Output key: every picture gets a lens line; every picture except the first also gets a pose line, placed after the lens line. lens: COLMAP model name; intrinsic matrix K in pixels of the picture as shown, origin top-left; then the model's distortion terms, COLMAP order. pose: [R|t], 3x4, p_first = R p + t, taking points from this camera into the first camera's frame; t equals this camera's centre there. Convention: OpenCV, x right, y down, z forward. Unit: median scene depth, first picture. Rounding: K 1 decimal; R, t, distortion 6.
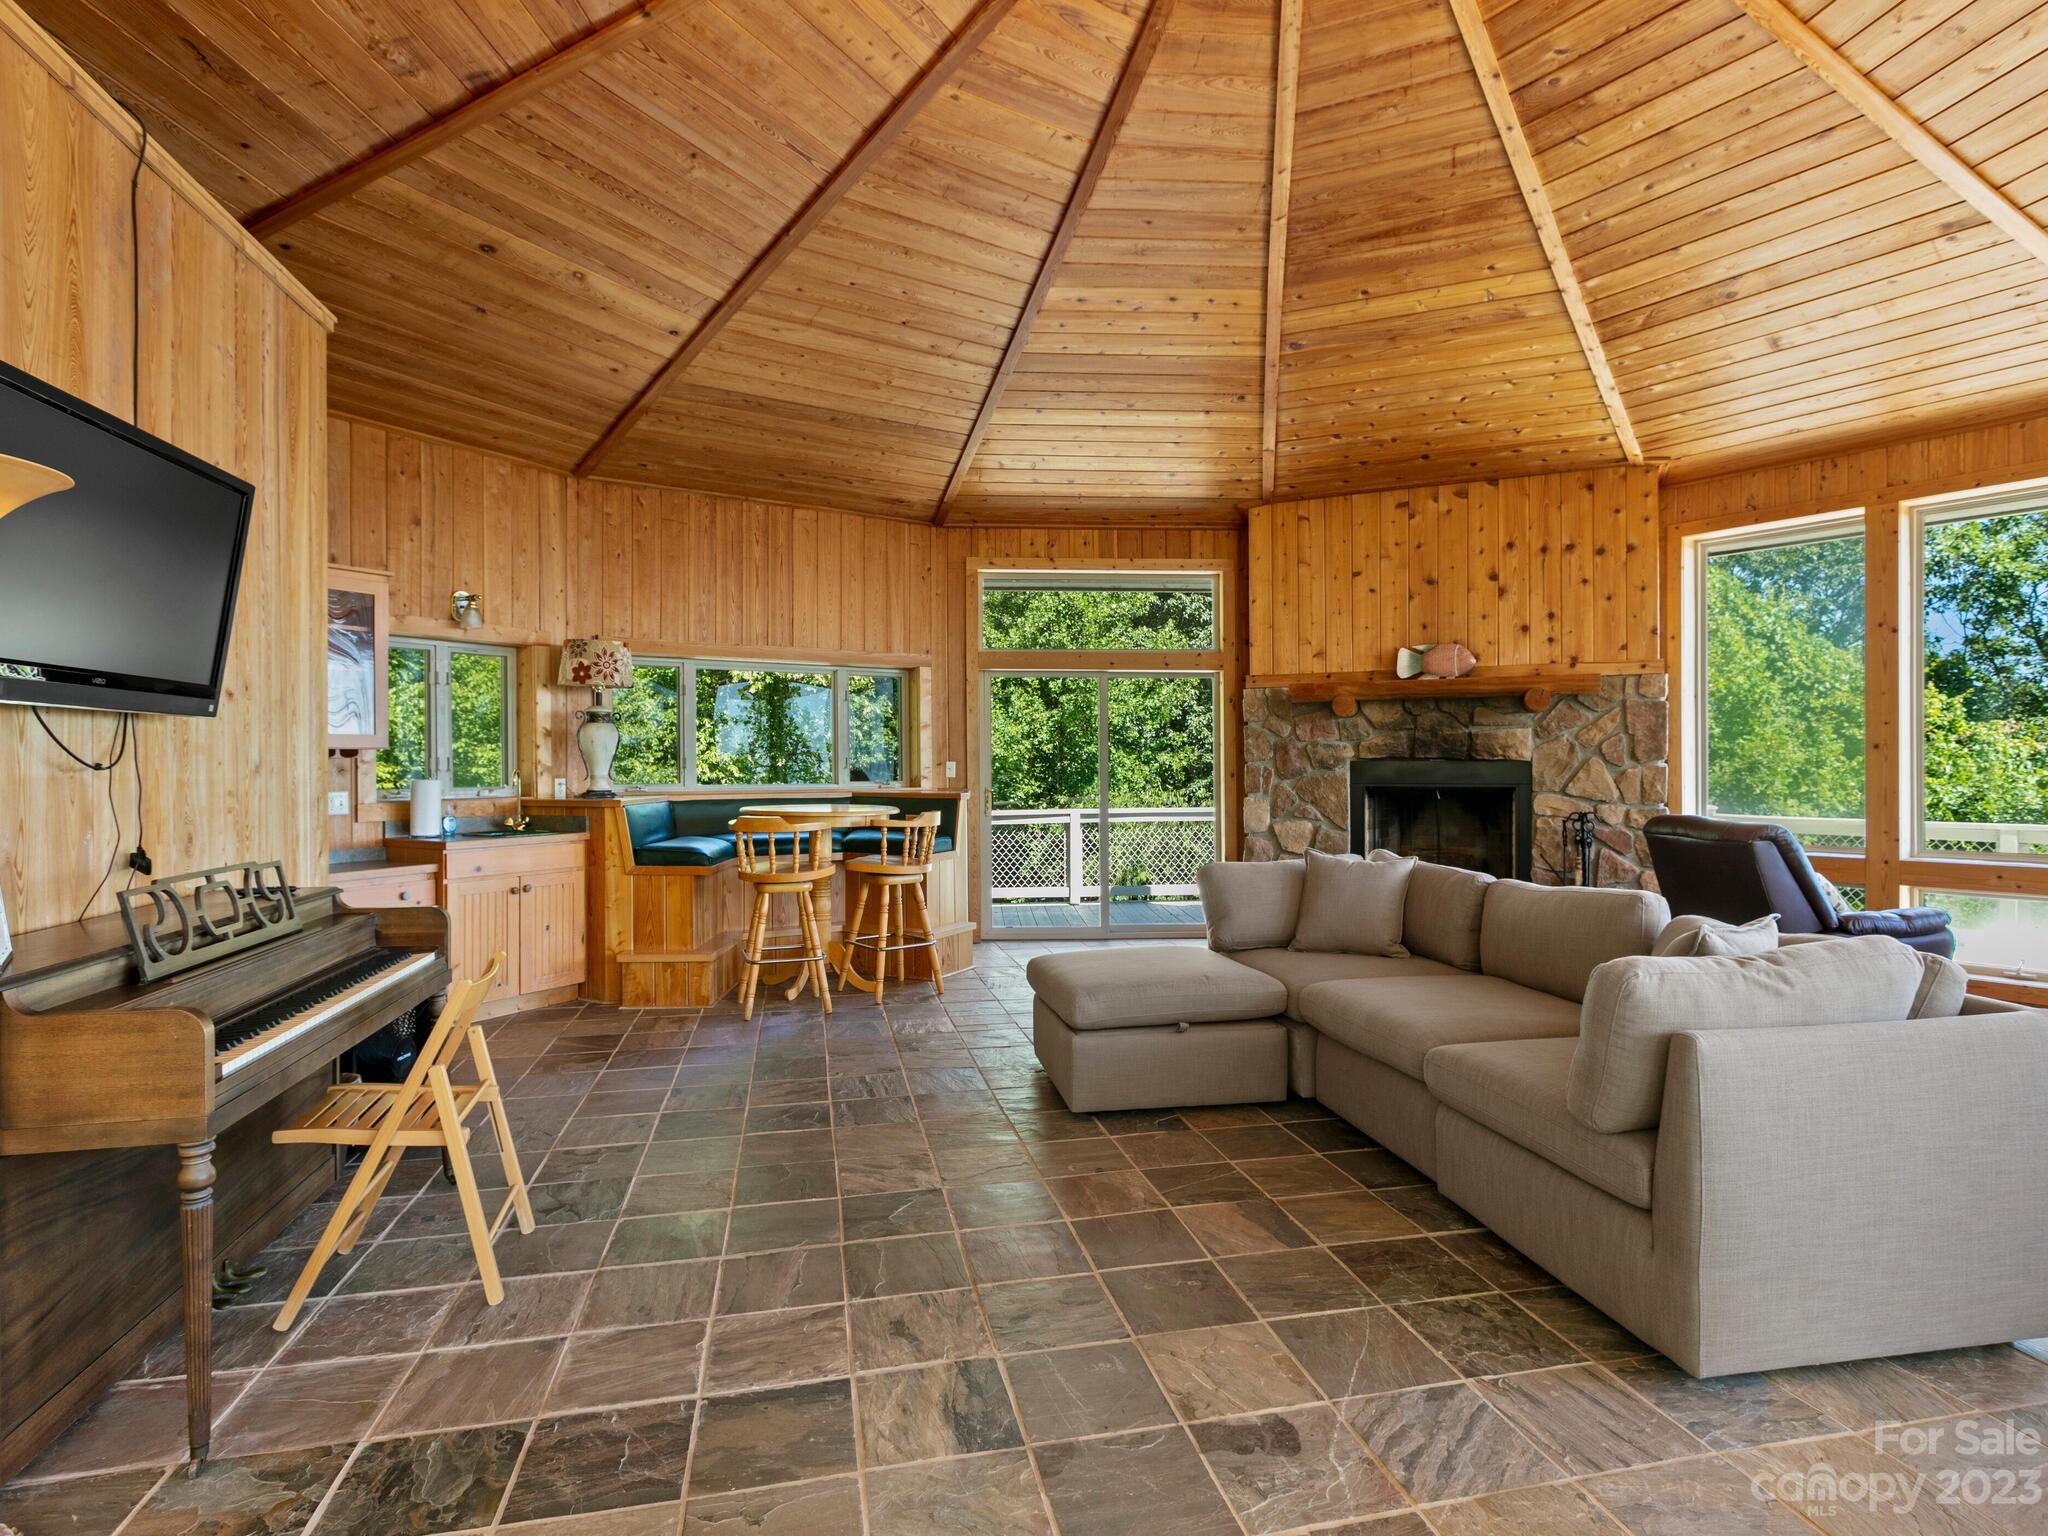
lens RADIAL K [[1066.5, 0, 1029.8], [0, 1066.5, 791.5], [0, 0, 1]] dist [0.000871, 0.000323]
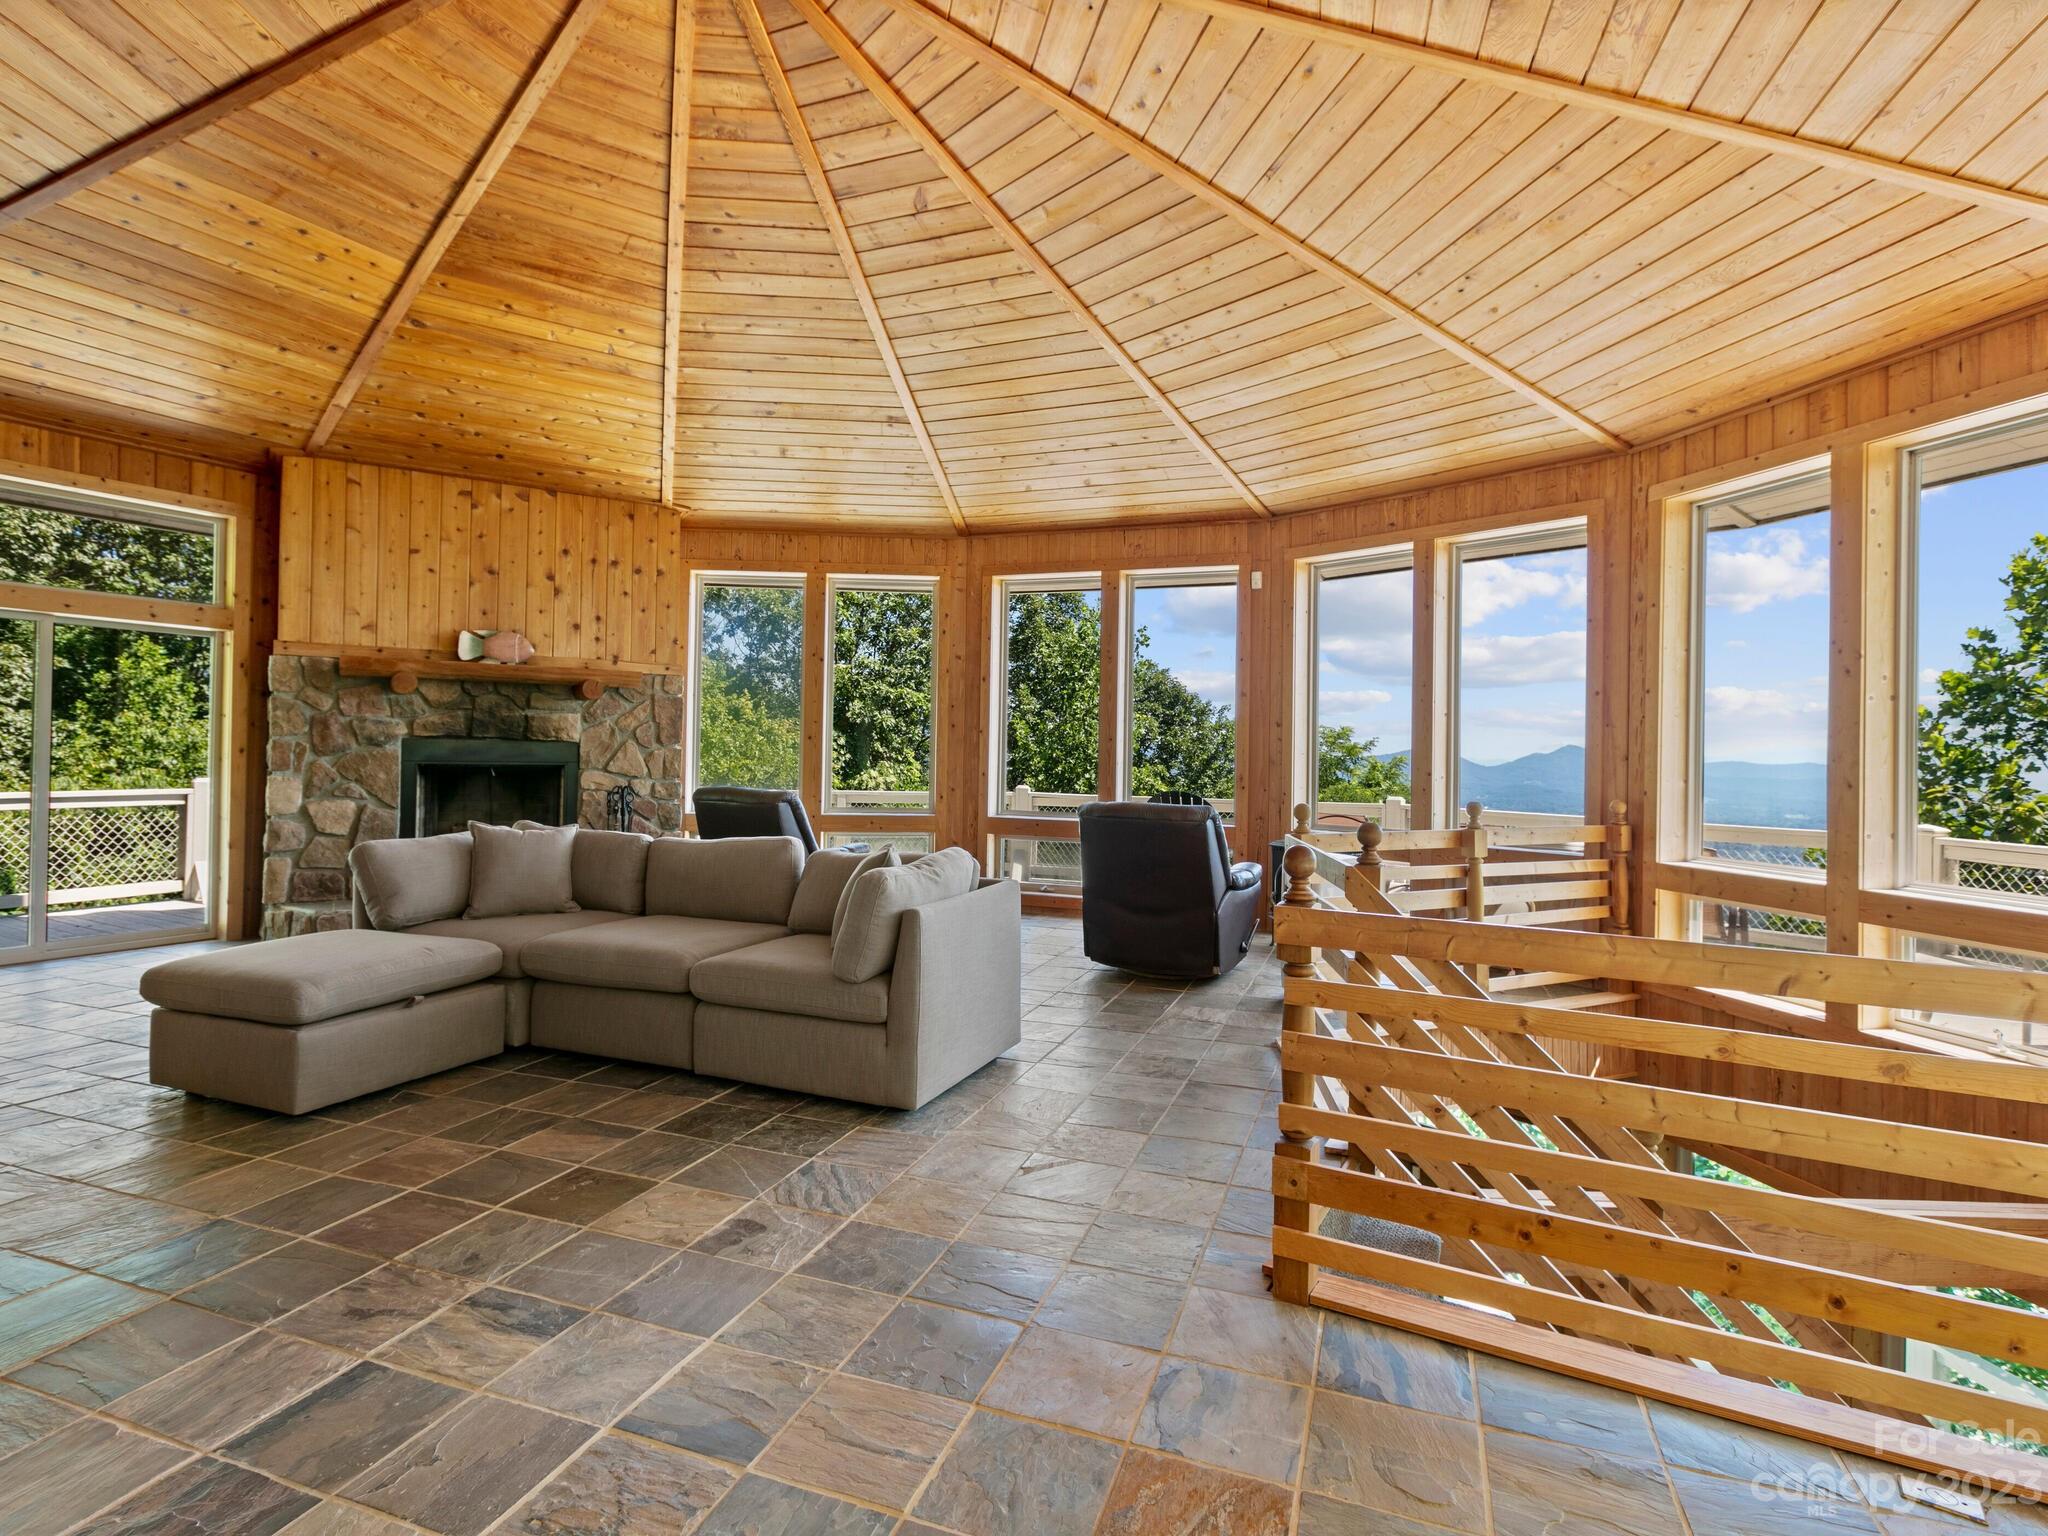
lens RADIAL K [[1066.5, 0, 1029.8], [0, 1066.5, 791.5], [0, 0, 1]] dist [0.000871, 0.000323]
pose [[0.516301, -0.018463, 0.856208, -0.269053], [0.002430, 0.999795, 0.020094, 0.002618], [-0.856404, -0.008294, 0.516240, -0.011694]]
